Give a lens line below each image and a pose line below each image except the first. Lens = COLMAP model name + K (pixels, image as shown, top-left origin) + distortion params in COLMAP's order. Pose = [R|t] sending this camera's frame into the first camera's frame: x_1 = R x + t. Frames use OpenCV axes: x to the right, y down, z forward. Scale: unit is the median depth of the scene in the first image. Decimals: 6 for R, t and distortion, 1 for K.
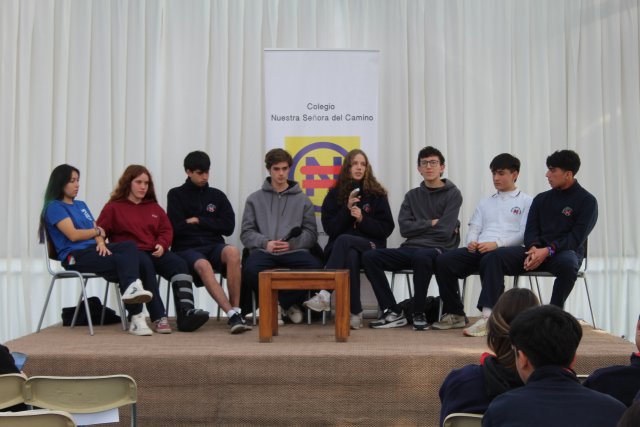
lens RADIAL K [[1644.0, 0, 320.0], [0, 1644.0, 213.5], [0, 0, 1]] dist [0.049112, -0.088112]
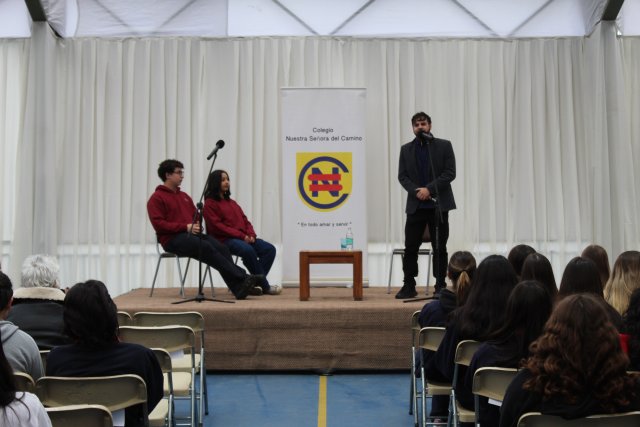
lens RADIAL K [[1454.1, 0, 320.0], [0, 1454.1, 213.5], [0, 0, 1]] dist [-0.016957, 0.361254]
pose [[0.999955, -0.004792, 0.008208, -0.013358], [0.004779, 0.999987, 0.001533, 0.001470], [-0.008215, -0.001494, 0.999965, -0.211987]]
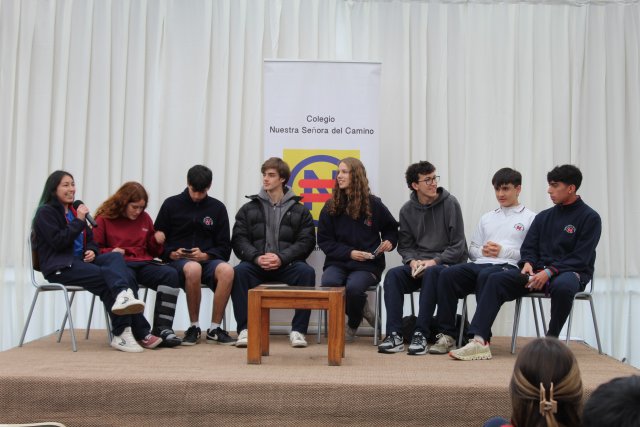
lens RADIAL K [[1454.1, 0, 320.0], [0, 1454.1, 213.5], [0, 0, 1]] dist [-0.016957, 0.361254]
pose [[0.999815, 0.017903, -0.007002, 0.008098], [-0.017962, 0.999804, -0.008382, -0.001574], [0.006851, 0.008506, 0.999940, 0.149353]]
